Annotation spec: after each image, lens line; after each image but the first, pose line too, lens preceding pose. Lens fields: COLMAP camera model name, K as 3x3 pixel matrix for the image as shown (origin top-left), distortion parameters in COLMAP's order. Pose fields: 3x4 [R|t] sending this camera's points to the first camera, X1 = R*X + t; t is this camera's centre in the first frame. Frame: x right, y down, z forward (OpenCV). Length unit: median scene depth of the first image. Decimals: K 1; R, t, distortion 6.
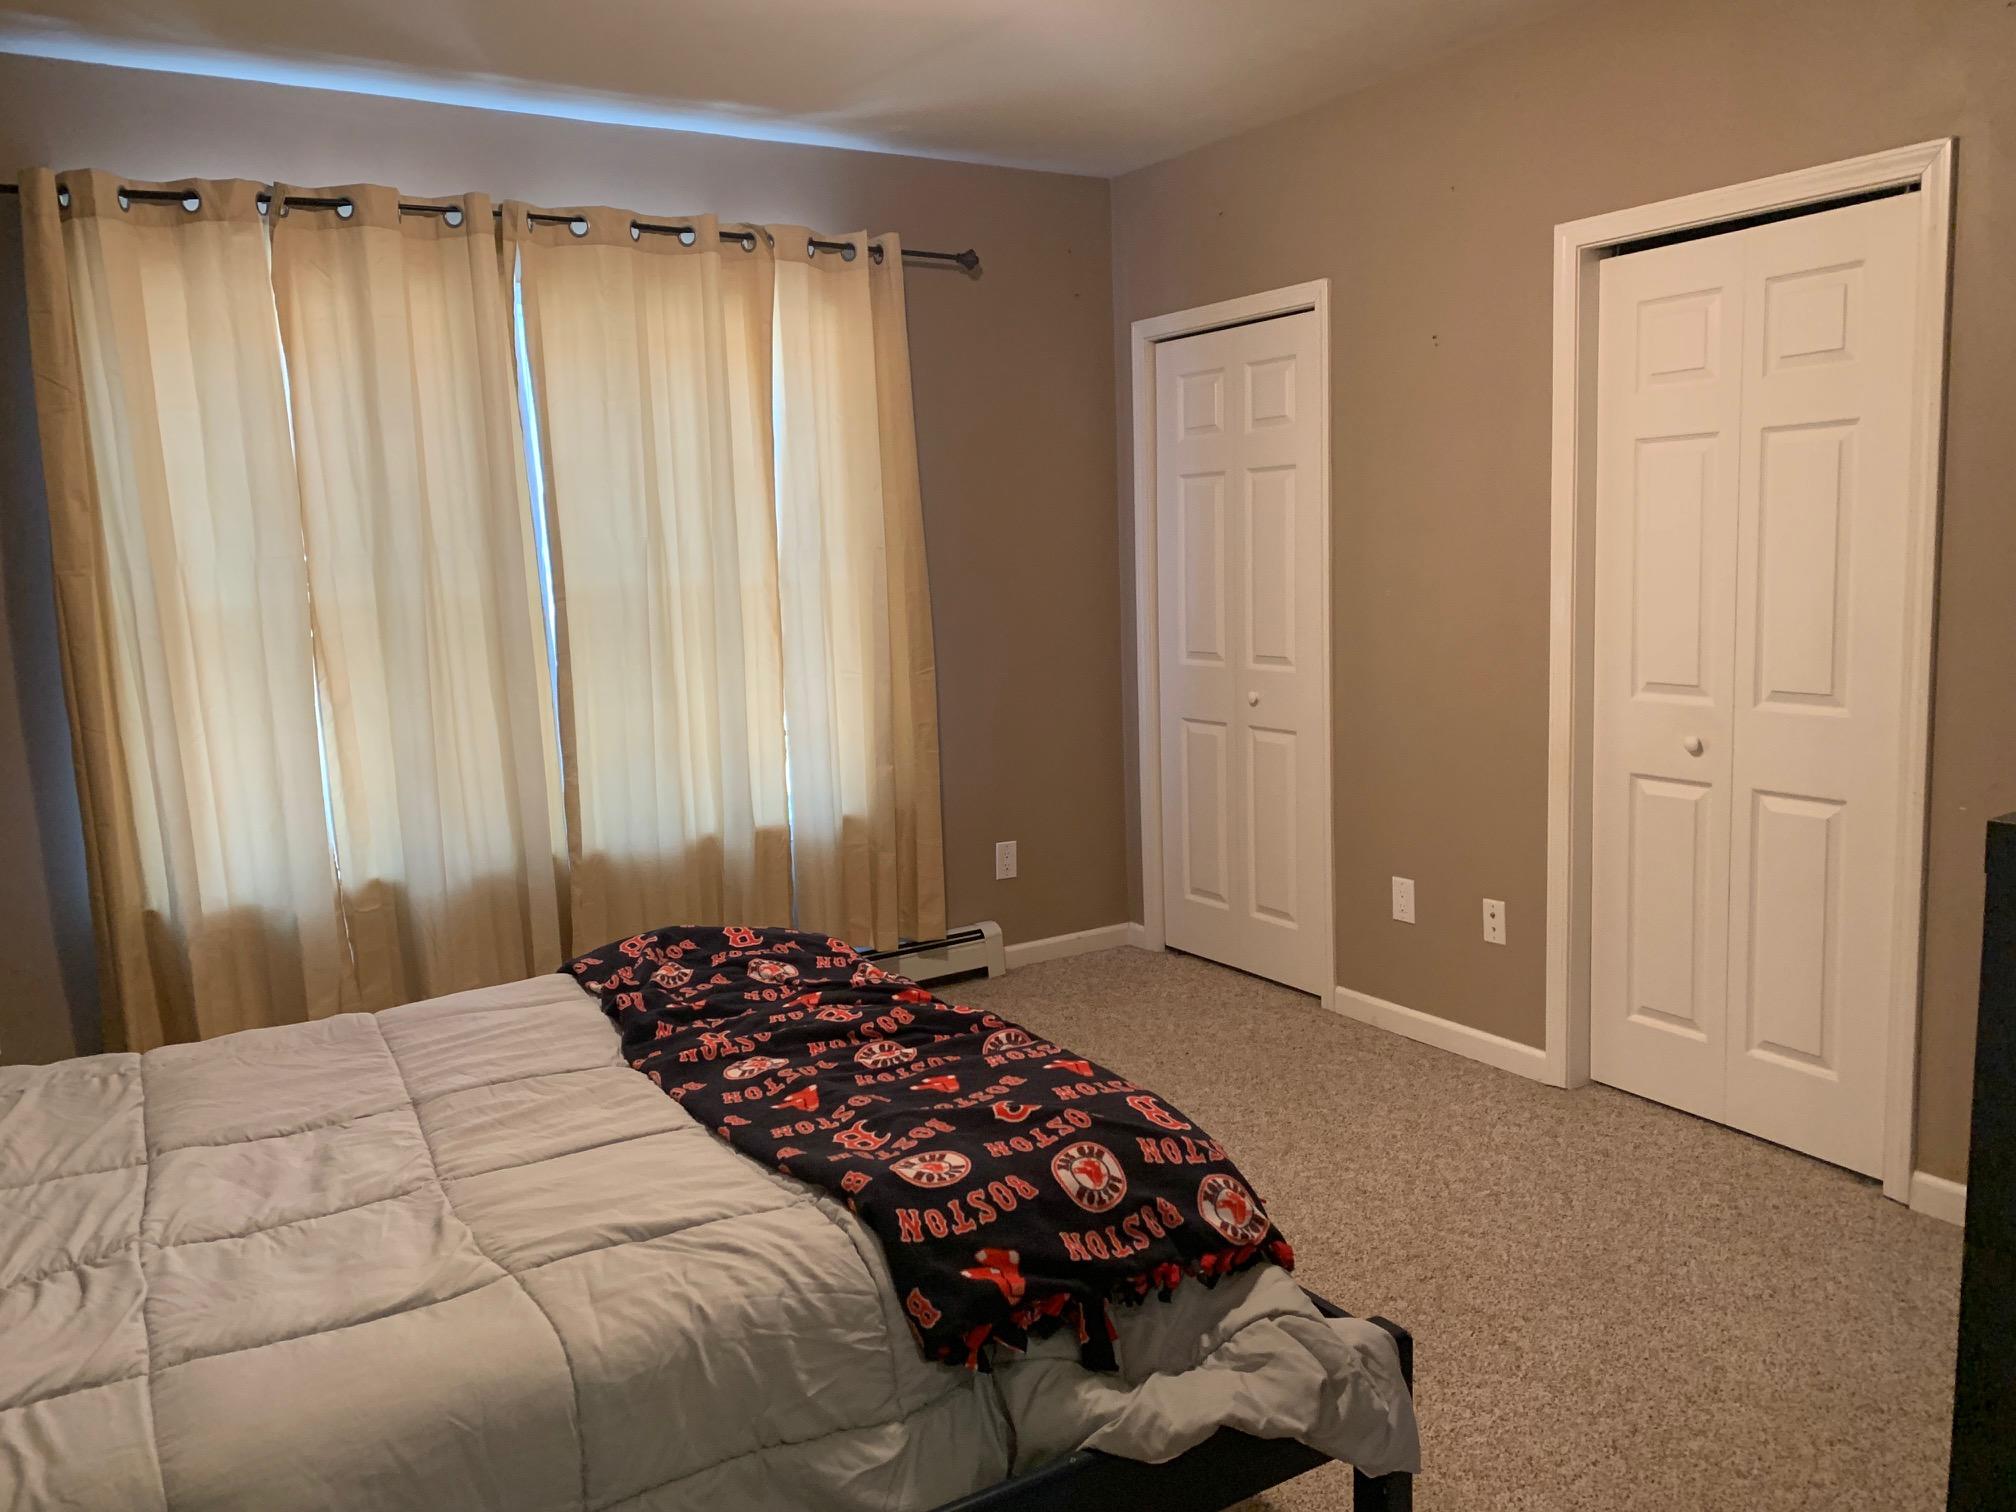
lens RADIAL K [[1539.1, 0, 989.7], [0, 1539.1, 758.5], [0, 0, 1]] dist [0.009813, -0.013692]
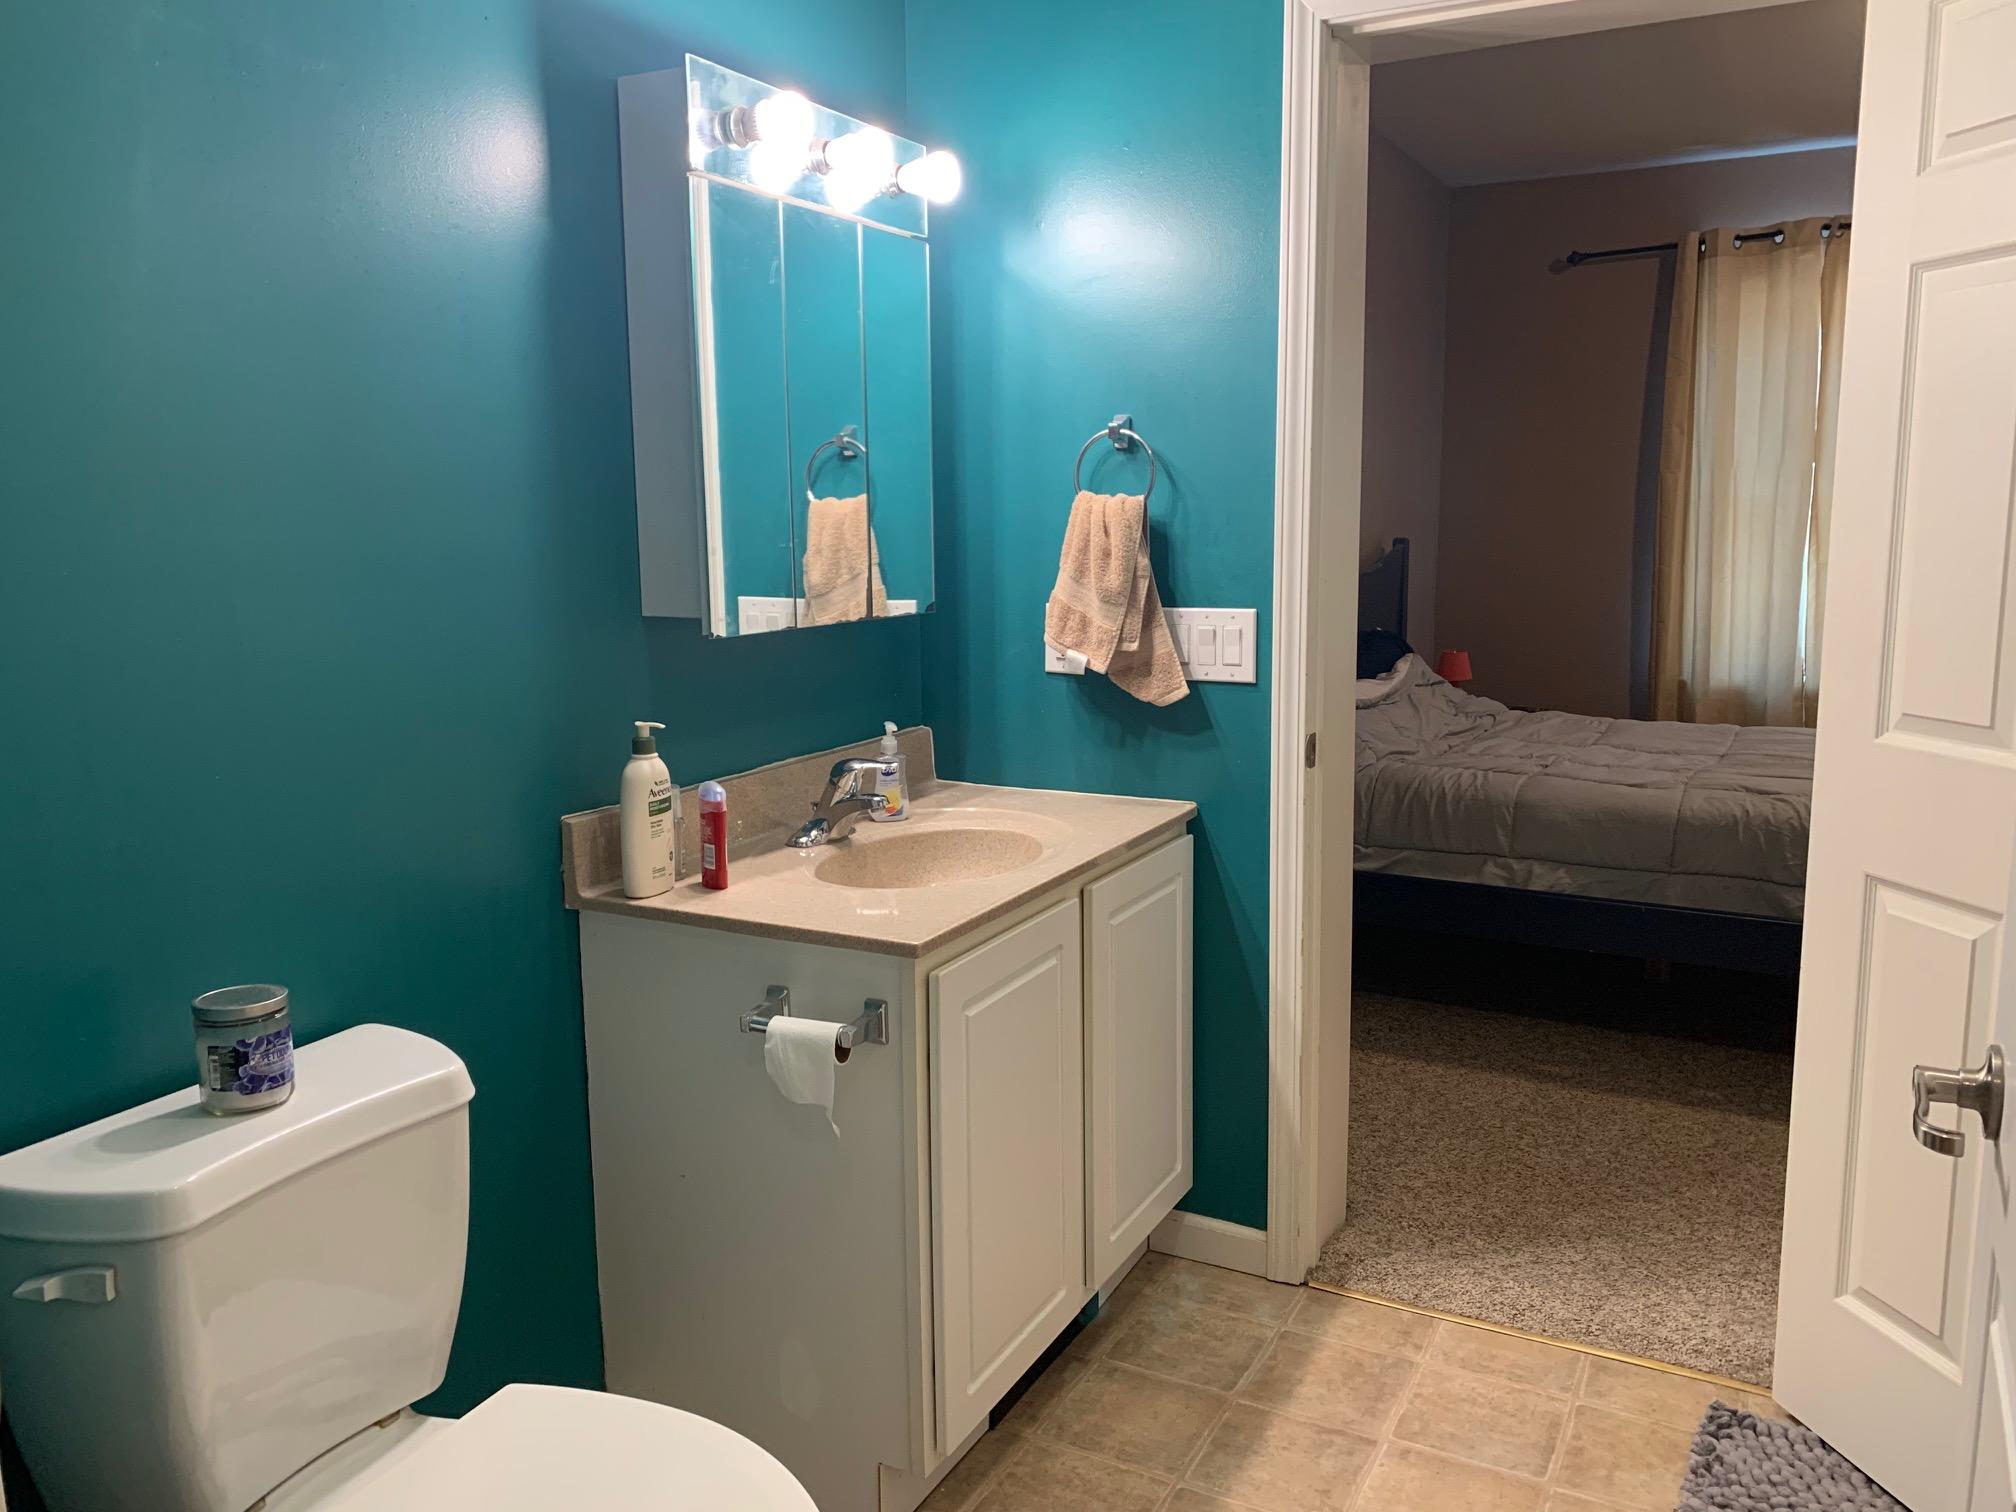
lens RADIAL K [[1539.1, 0, 1009.0], [0, 1539.1, 748.2], [0, 0, 1]] dist [0.009813, -0.013692]
pose [[0.496352, 0.162339, -0.852808, 0.523351], [-0.123656, 0.985564, 0.115640, 0.070466], [0.859270, 0.048056, 0.509261, -0.458327]]
